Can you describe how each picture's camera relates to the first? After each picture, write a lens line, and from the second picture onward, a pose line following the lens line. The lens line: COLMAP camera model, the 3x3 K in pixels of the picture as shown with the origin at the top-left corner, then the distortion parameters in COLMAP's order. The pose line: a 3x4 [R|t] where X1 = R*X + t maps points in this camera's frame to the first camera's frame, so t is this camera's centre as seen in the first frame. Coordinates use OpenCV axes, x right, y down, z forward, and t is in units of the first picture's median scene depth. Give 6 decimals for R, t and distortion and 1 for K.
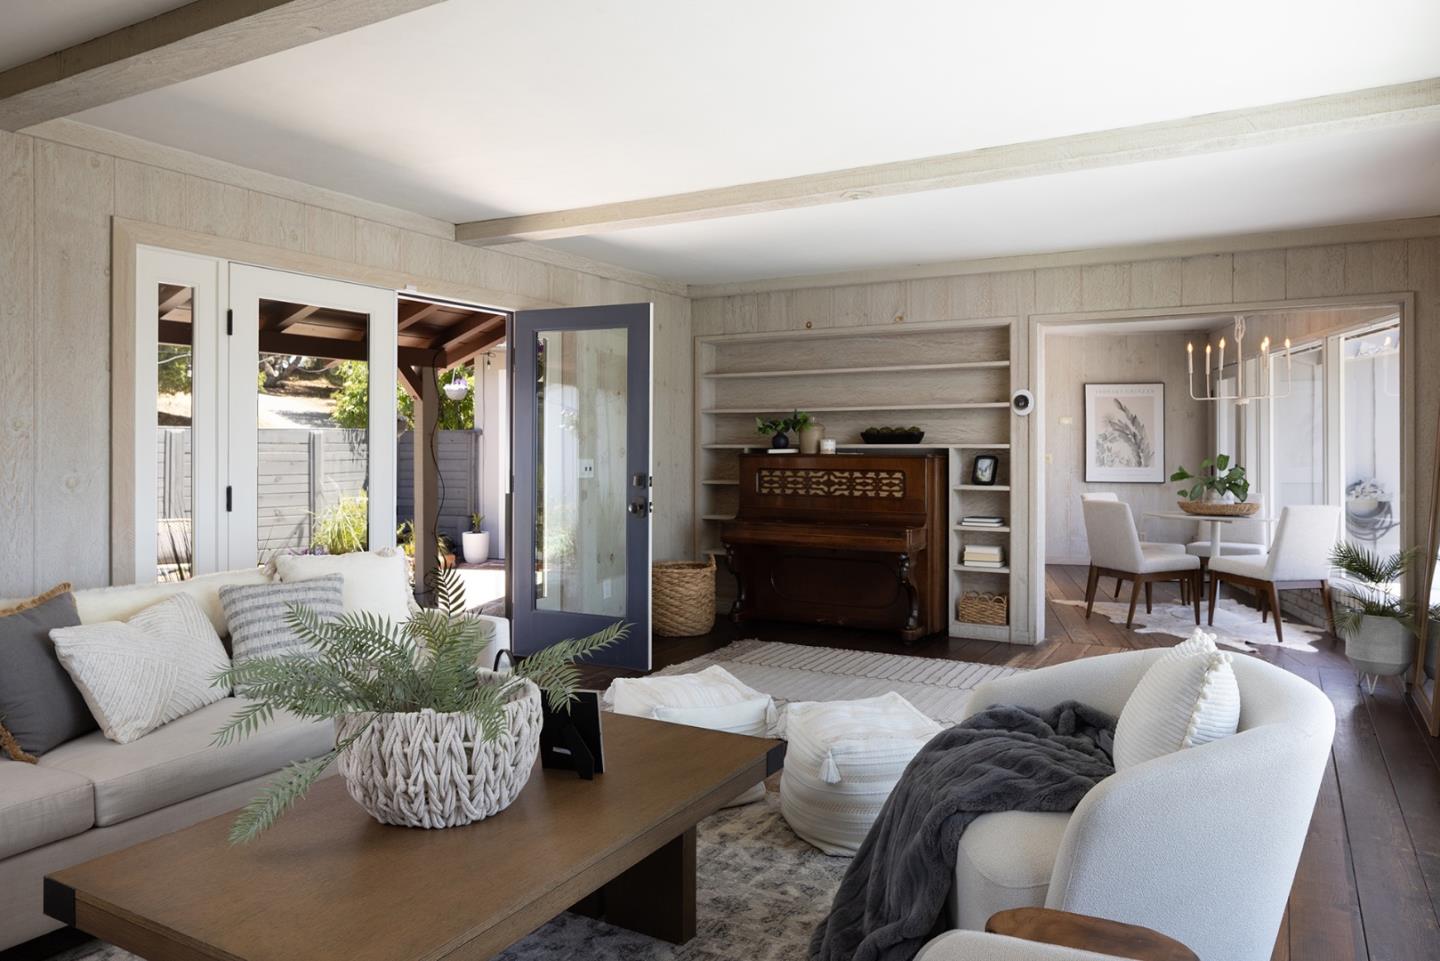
lens RADIAL K [[976.4, 0, 720.4], [0, 976.4, 446.9], [0, 0, 1]] dist [-0.002381, -0.000806]
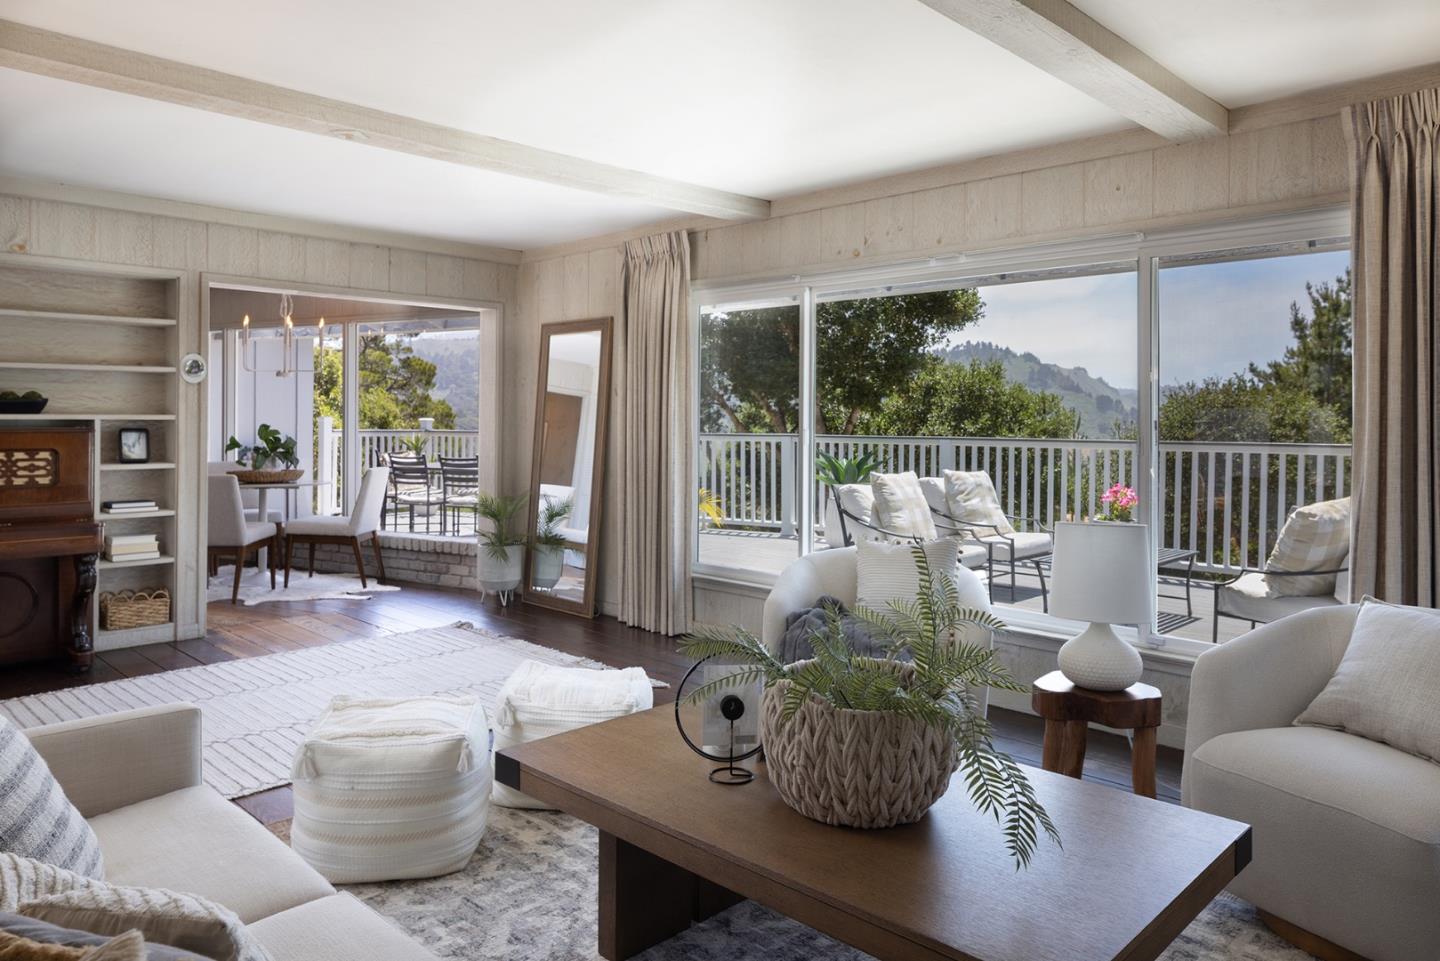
lens RADIAL K [[975.9, 0, 719.2], [0, 975.9, 418.3], [0, 0, 1]] dist [-0.023214, -0.003443]
pose [[0.252852, -0.000923, 0.967505, -0.414128], [-0.000864, 0.999999, 0.001179, -0.000953], [-0.967505, -0.001134, 0.252851, 0.301966]]
